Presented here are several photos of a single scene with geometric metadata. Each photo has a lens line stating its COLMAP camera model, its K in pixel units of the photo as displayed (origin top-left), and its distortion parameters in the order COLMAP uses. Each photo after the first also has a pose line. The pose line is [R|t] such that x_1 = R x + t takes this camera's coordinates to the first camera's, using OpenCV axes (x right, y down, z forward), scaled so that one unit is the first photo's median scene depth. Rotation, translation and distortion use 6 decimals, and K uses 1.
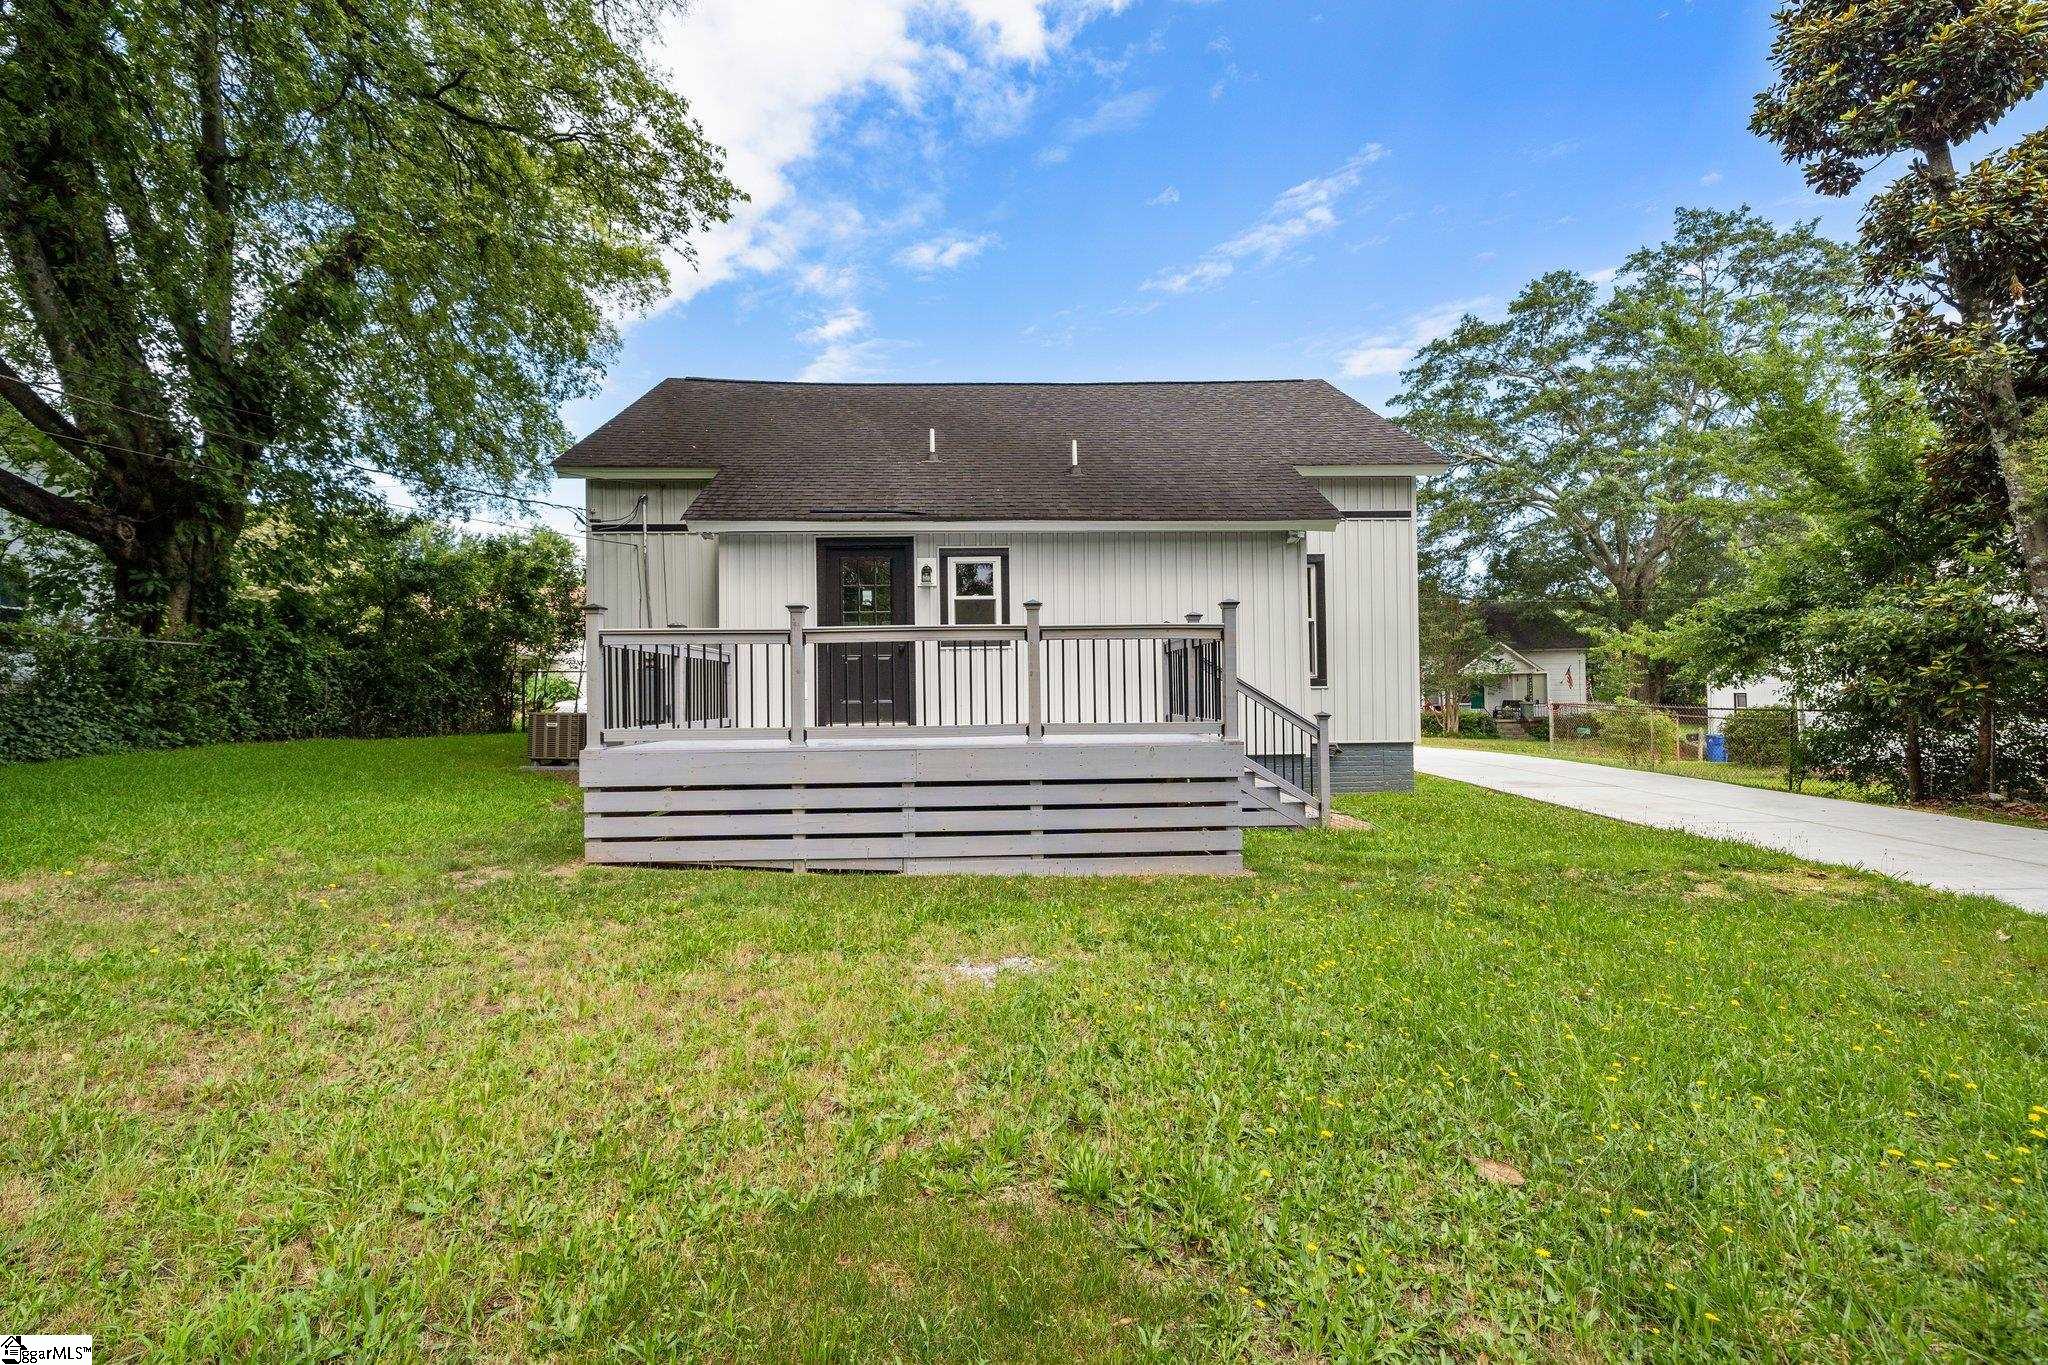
lens RADIAL K [[943.2, 0, 1007.5], [0, 943.2, 677.5], [0, 0, 1]] dist [0.000459, -0.000100]
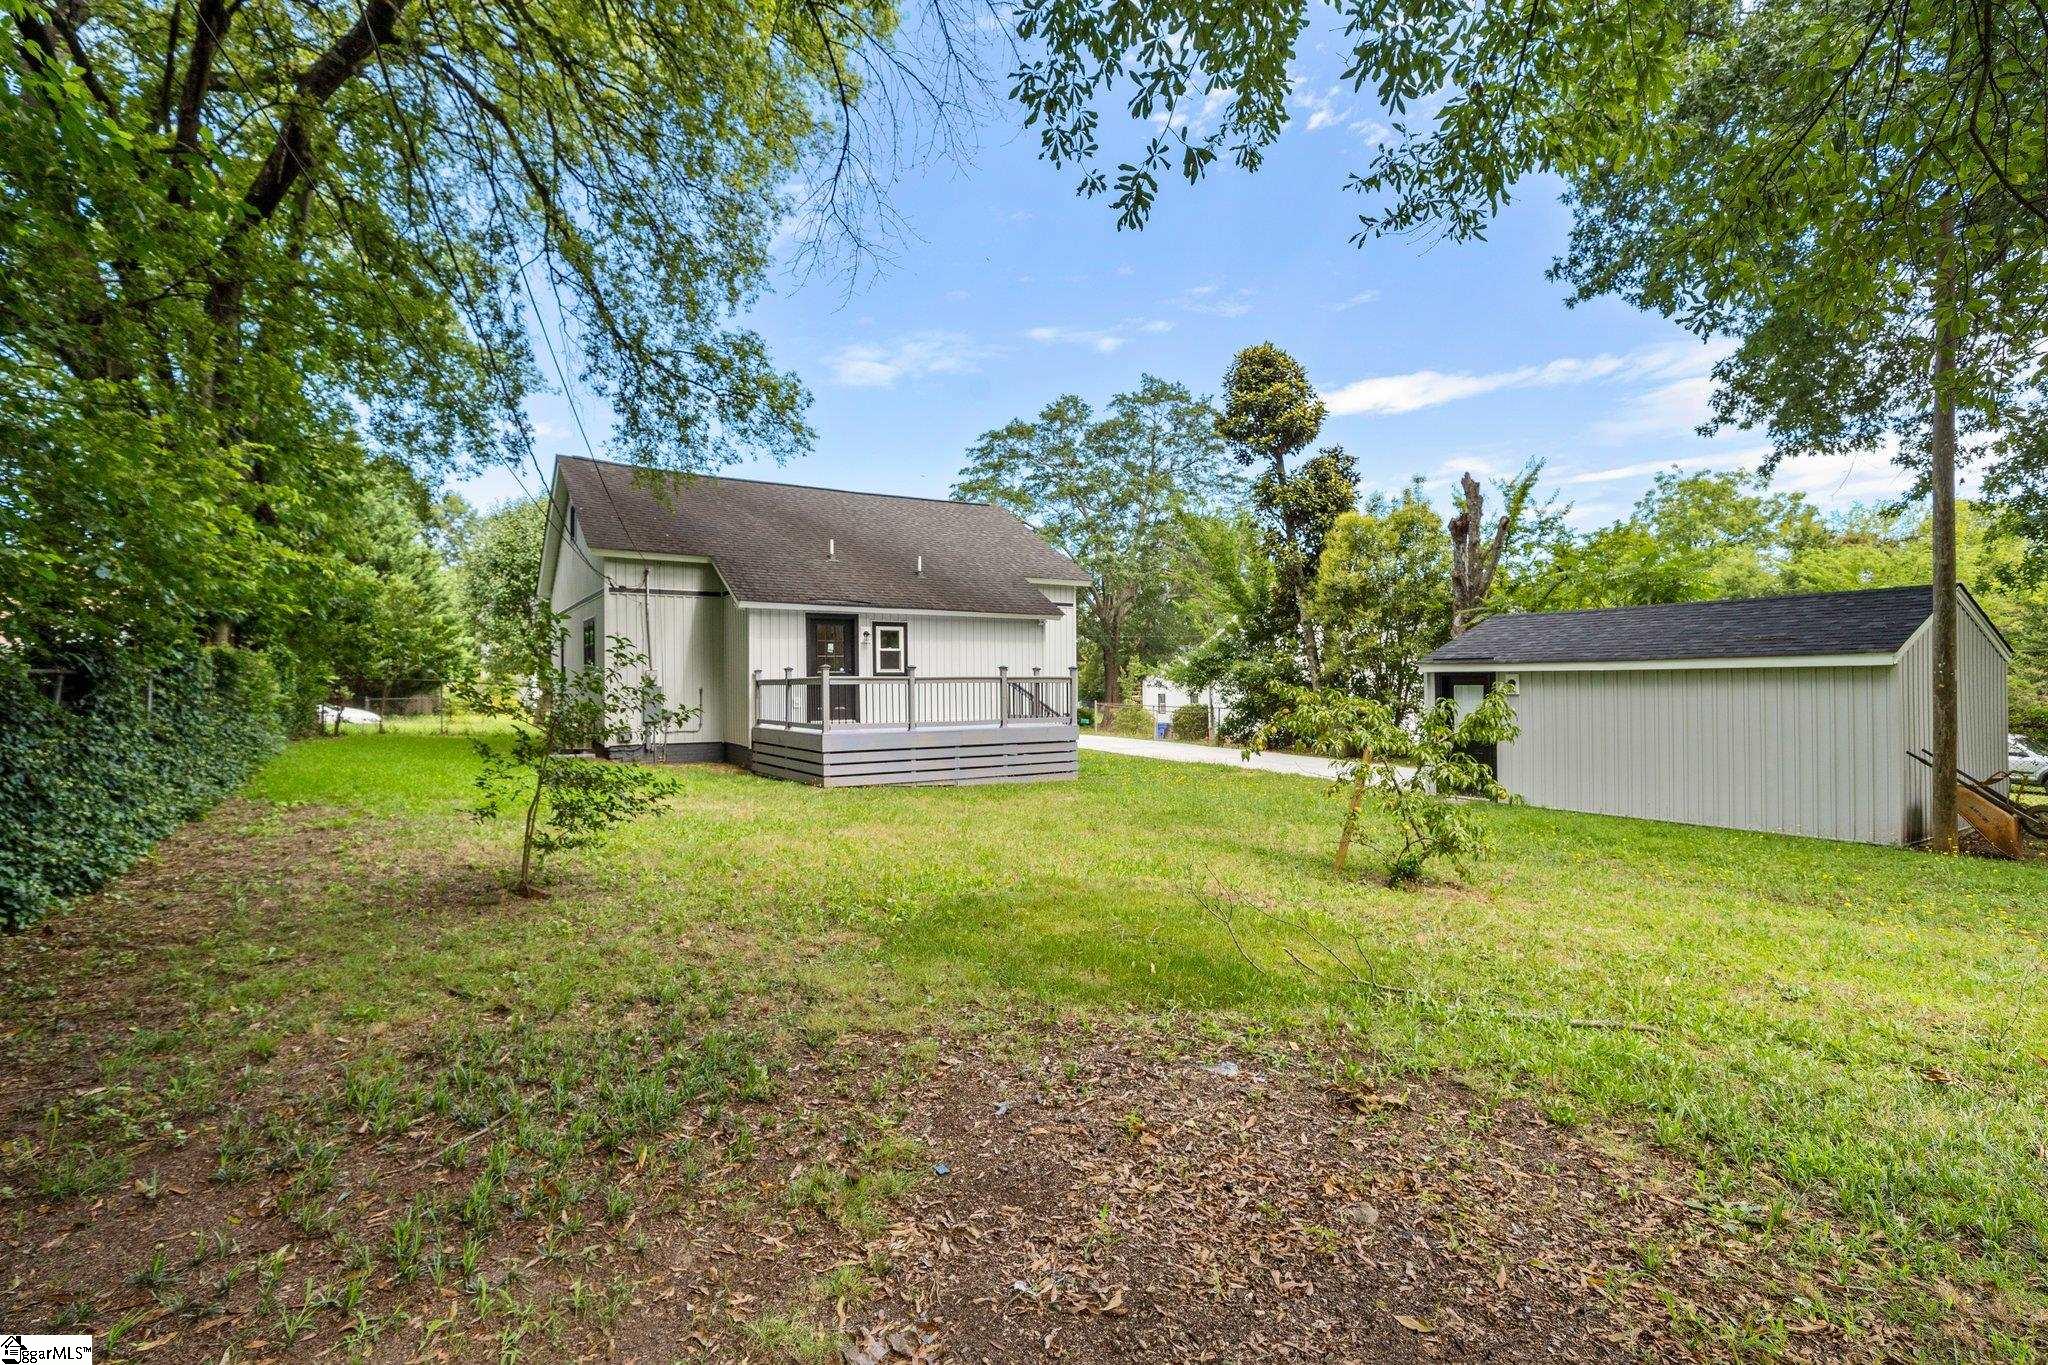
lens RADIAL K [[943.2, 0, 1039.1], [0, 943.2, 686.1], [0, 0, 1]] dist [0.000459, -0.000100]
pose [[0.850762, 0.004073, 0.525535, -0.659955], [-0.009640, 0.999923, 0.007855, -0.029718], [-0.525462, -0.011749, 0.850736, -0.597514]]
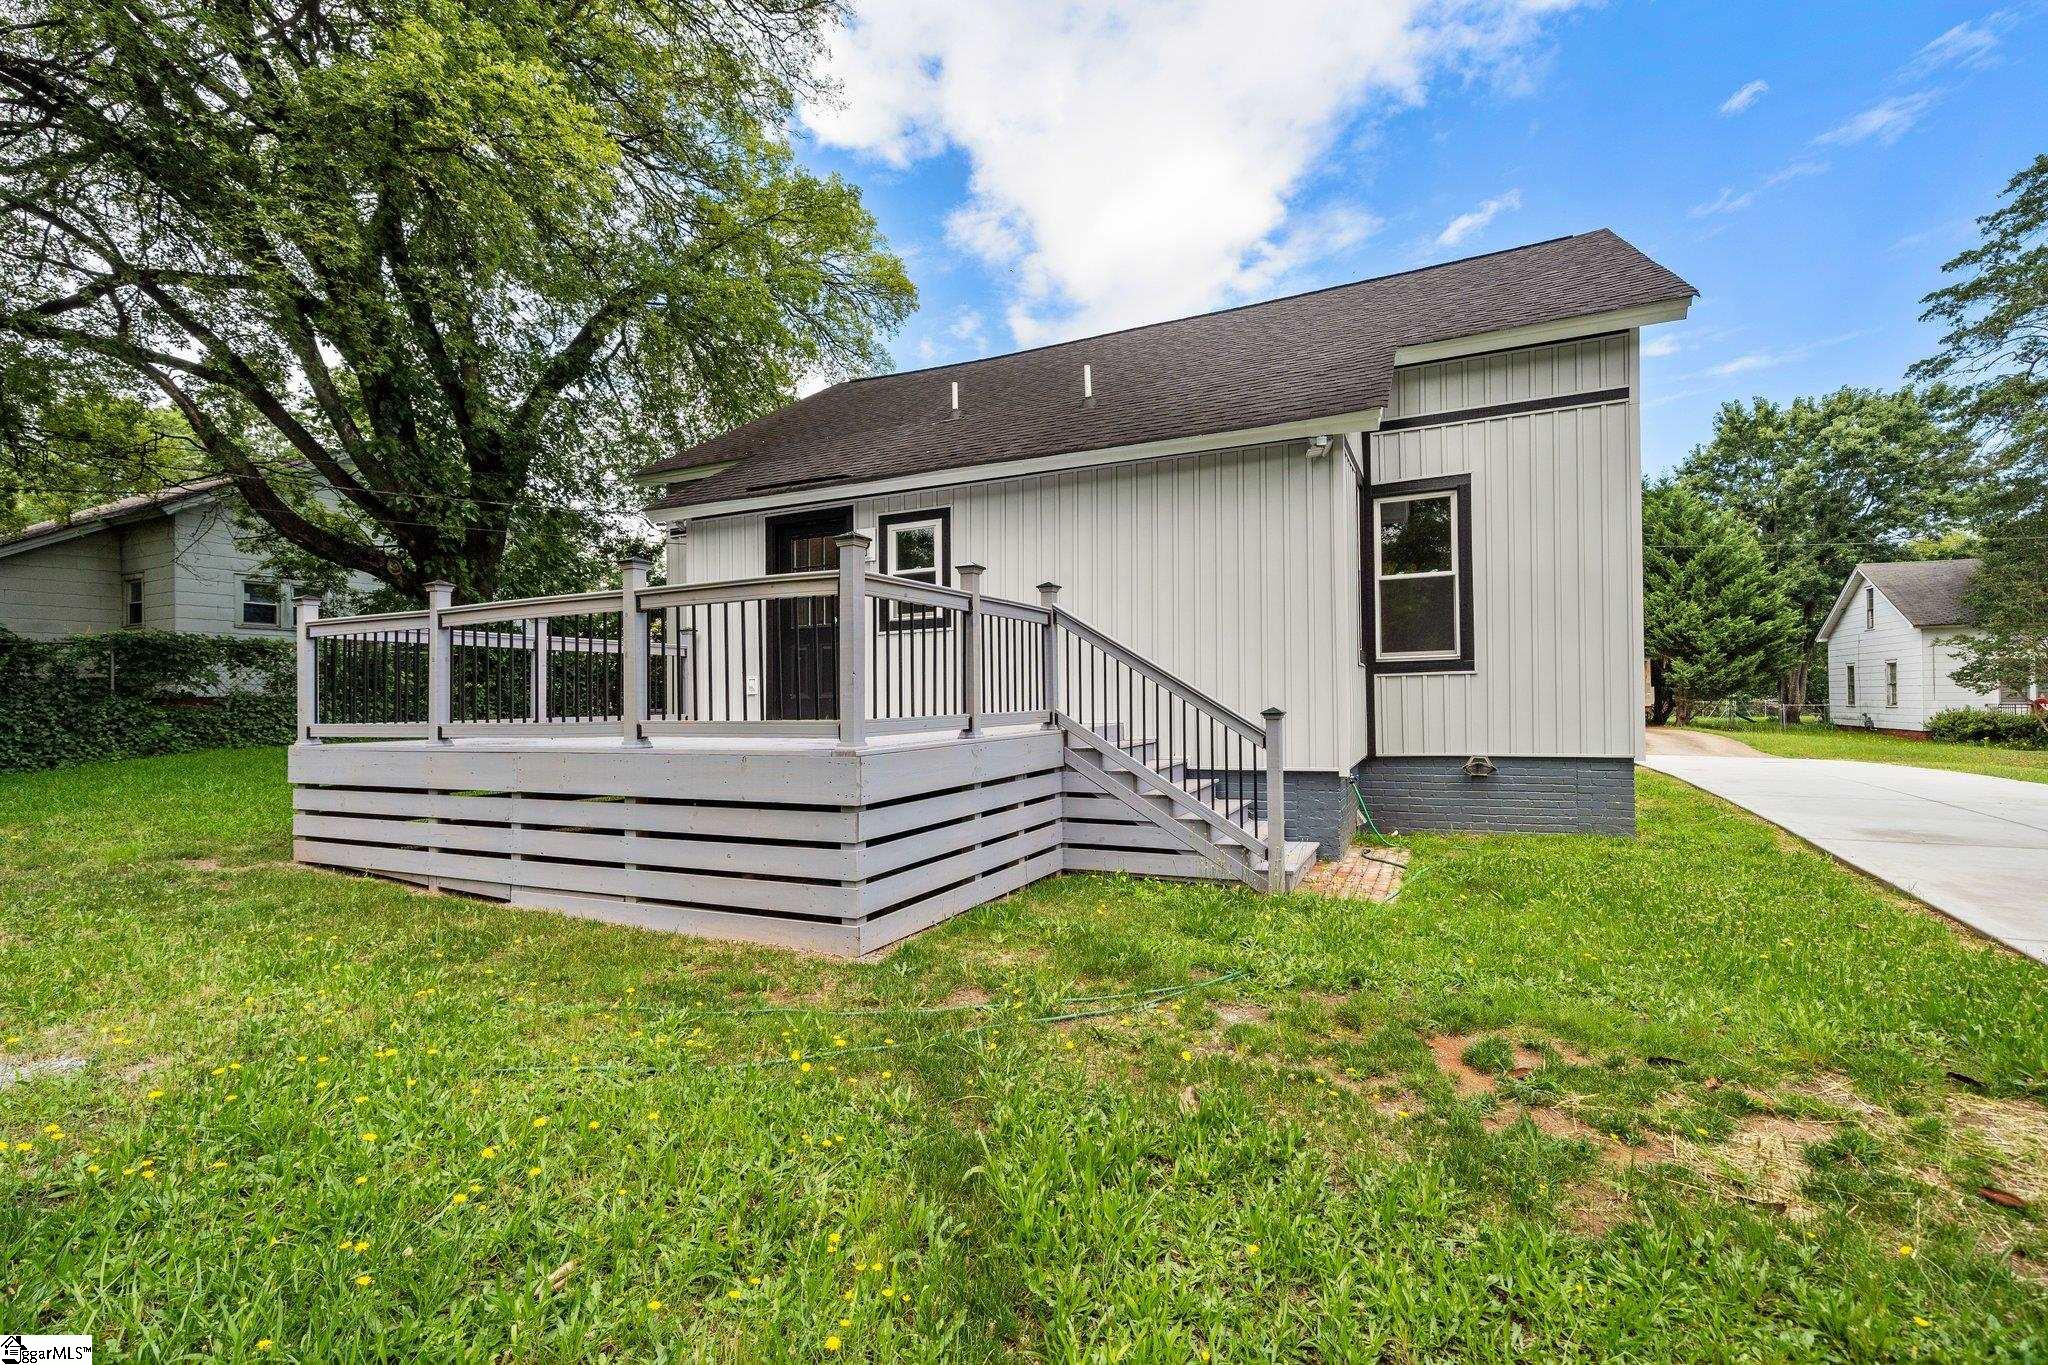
lens RADIAL K [[905.0, 0, 1016.4], [0, 905.0, 697.6], [0, 0, 1]] dist [0.003706, 0.001194]
pose [[0.887073, -0.005653, -0.461594, 0.372238], [0.014677, 0.999765, 0.015961, 0.014156], [0.461395, -0.020933, 0.886948, 0.299712]]
